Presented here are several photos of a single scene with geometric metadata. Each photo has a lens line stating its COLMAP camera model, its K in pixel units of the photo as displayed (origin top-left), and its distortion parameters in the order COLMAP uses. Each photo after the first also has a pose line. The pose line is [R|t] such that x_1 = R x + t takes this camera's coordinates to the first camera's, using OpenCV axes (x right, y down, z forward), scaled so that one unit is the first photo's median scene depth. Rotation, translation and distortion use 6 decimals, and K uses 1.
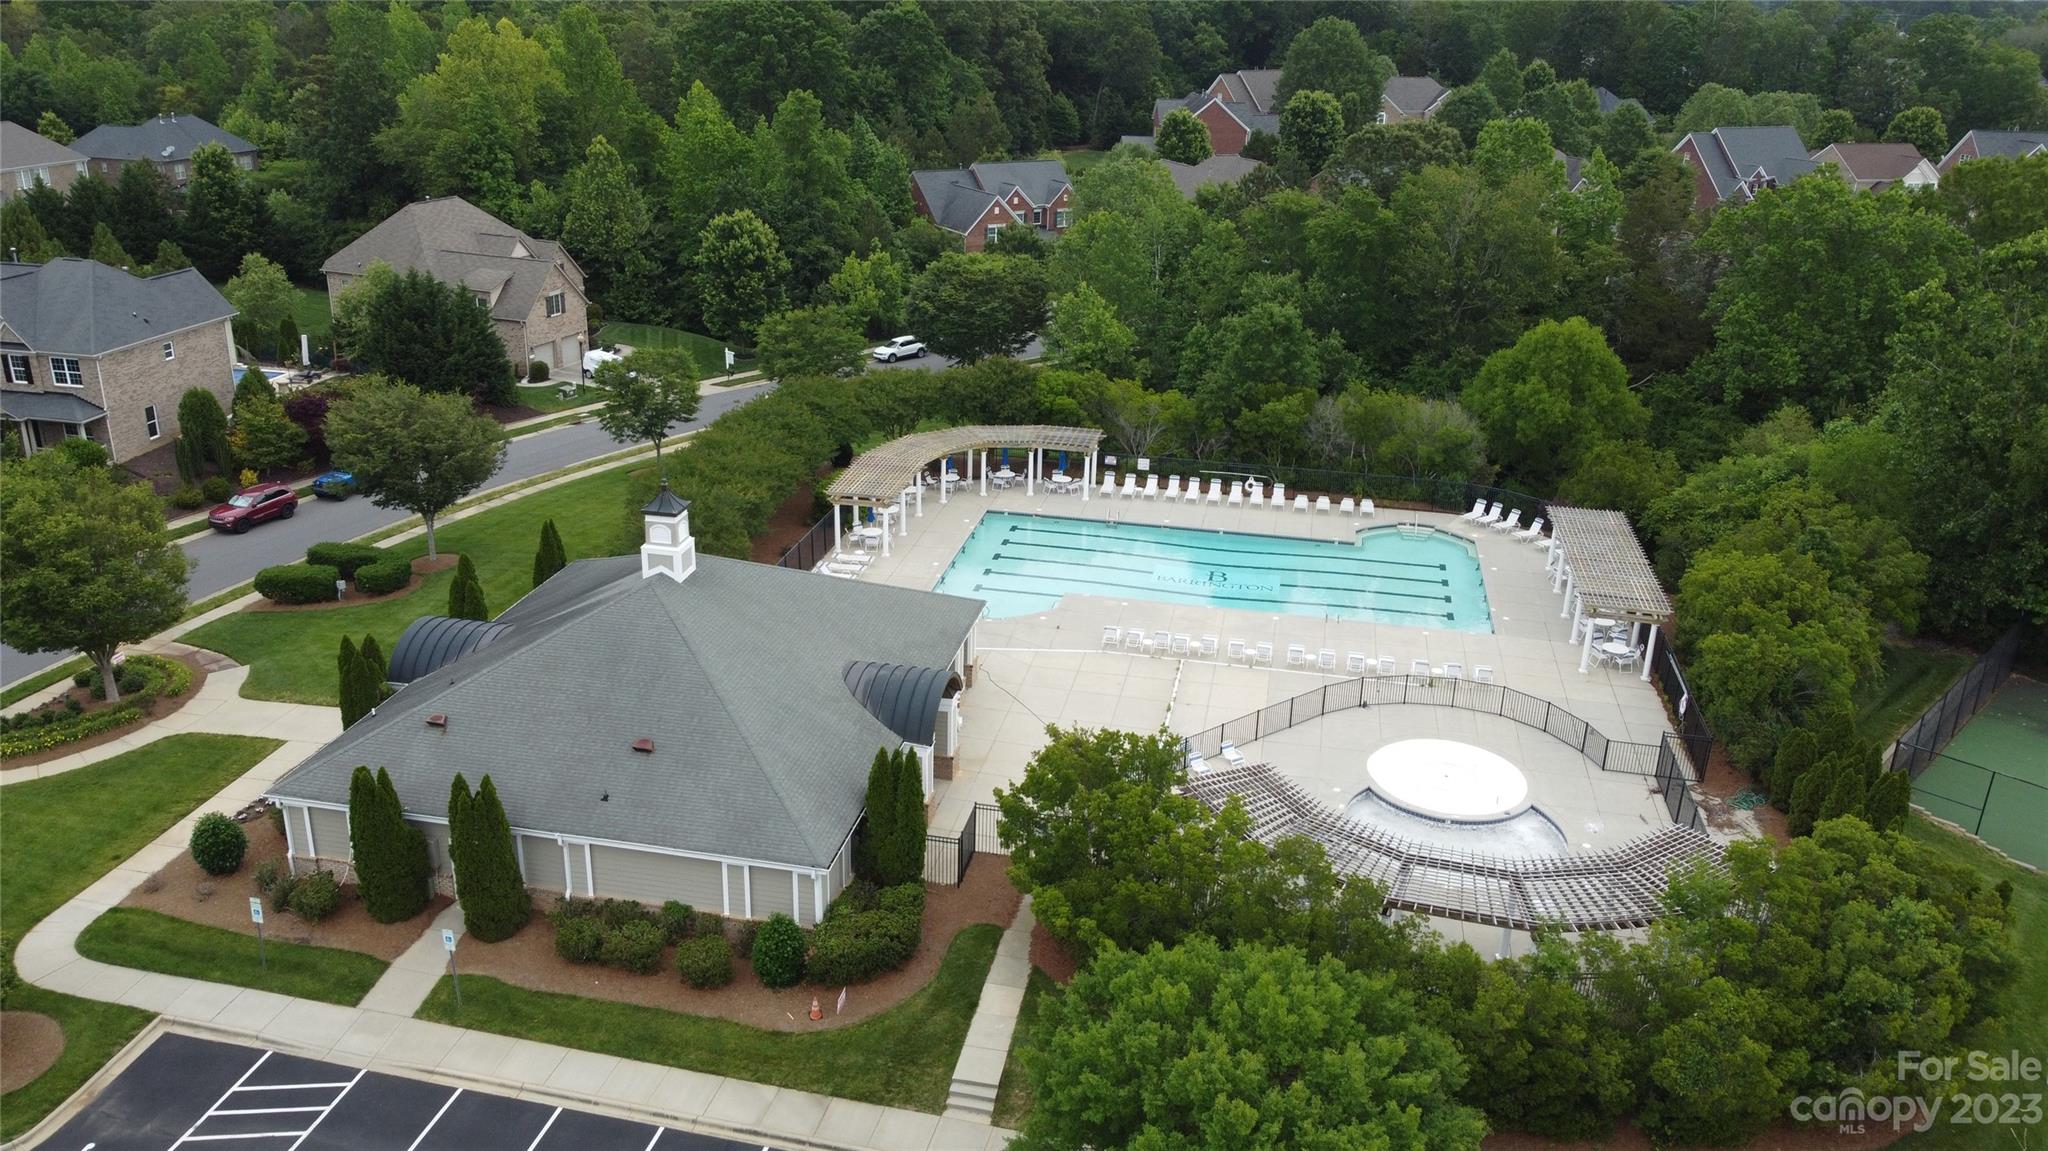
lens RADIAL K [[1550.5, 0, 1027.4], [0, 1550.5, 559.7], [0, 0, 1]] dist [0.002781, -0.005680]
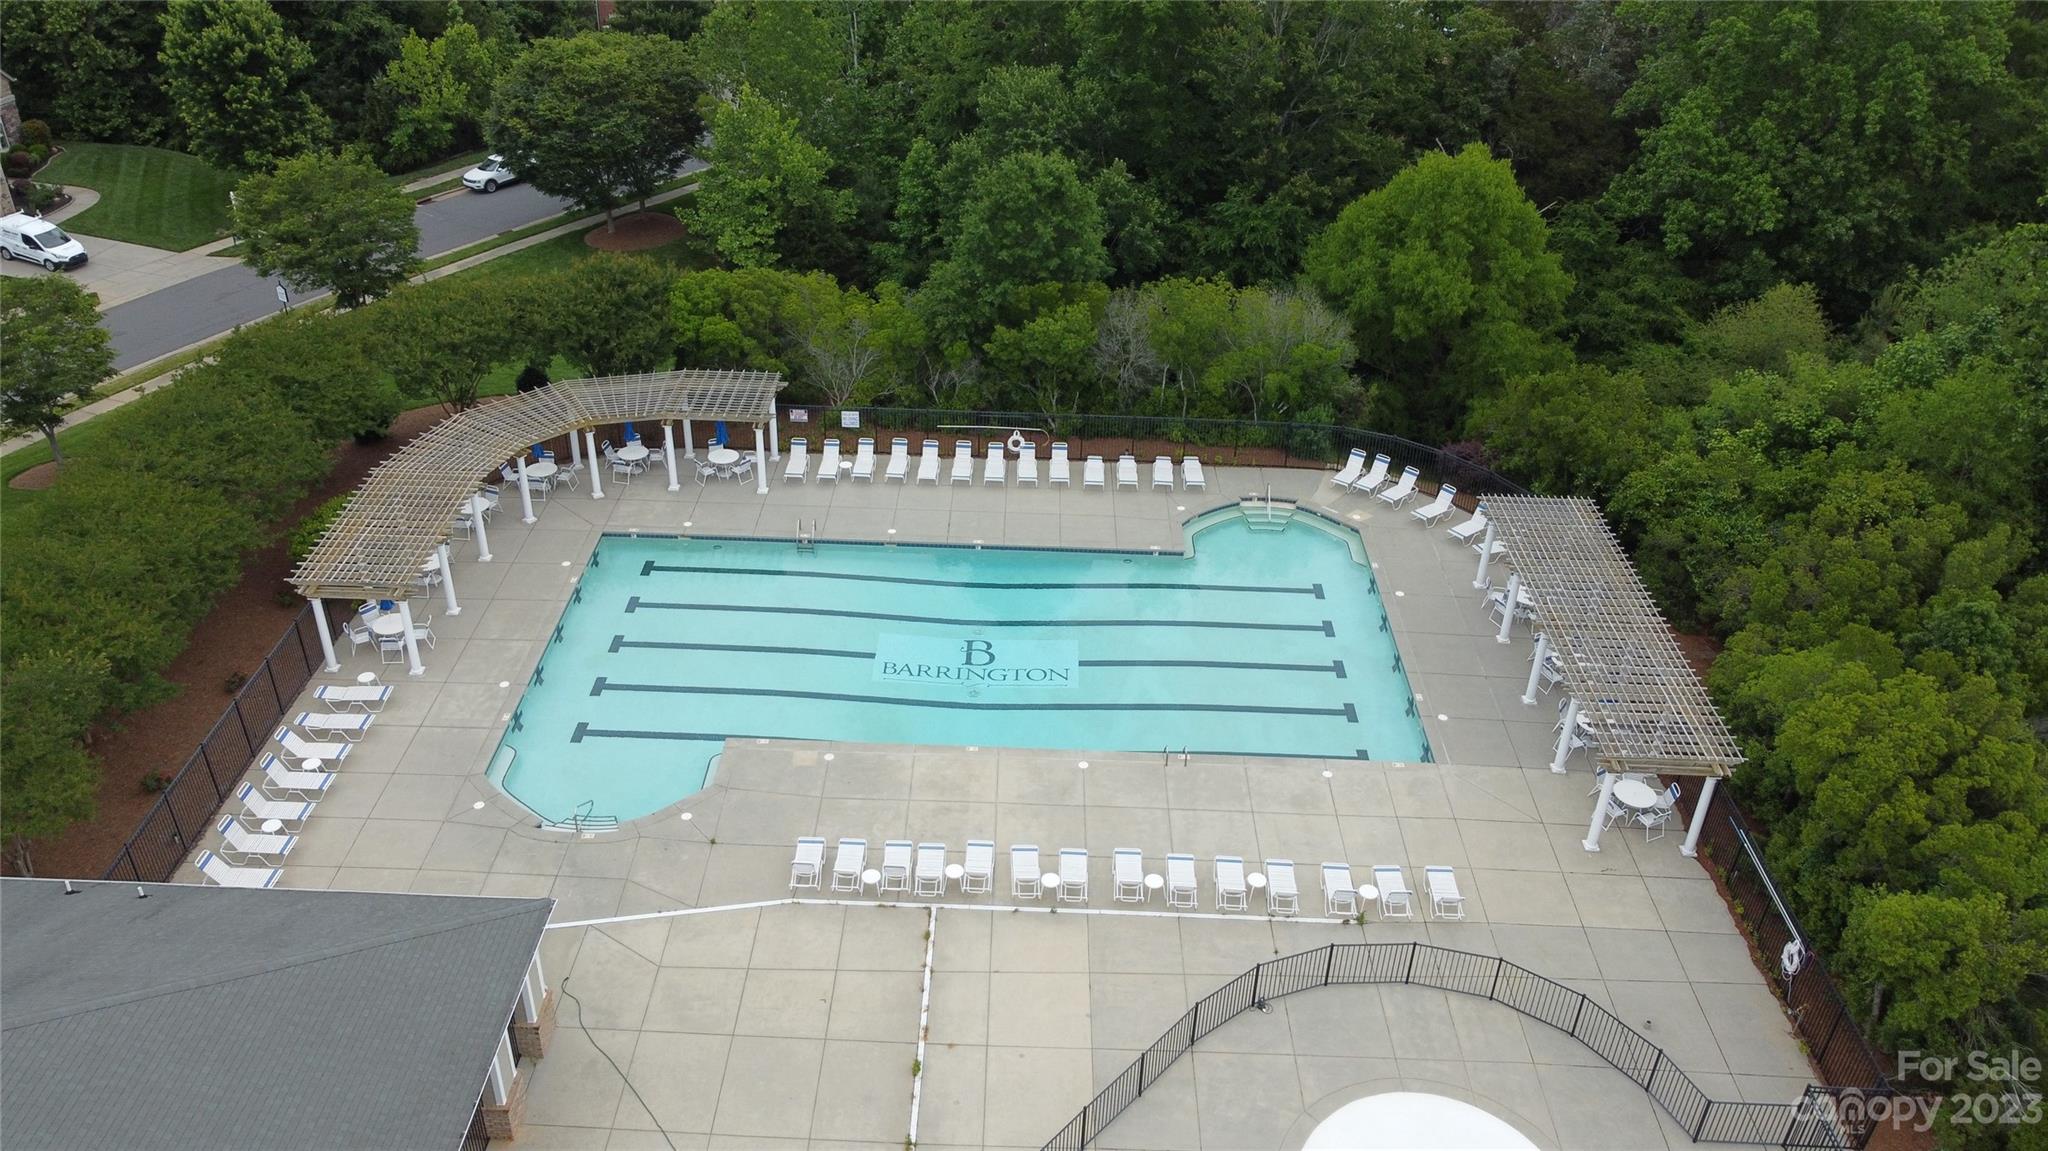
lens RADIAL K [[1550.5, 0, 1020.0], [0, 1550.5, 567.7], [0, 0, 1]] dist [0.002781, -0.005680]
pose [[0.985002, -0.090537, 0.146880, 0.044152], [0.059572, 0.977375, 0.202950, -0.127900], [-0.161931, -0.191156, 0.968110, 0.350741]]
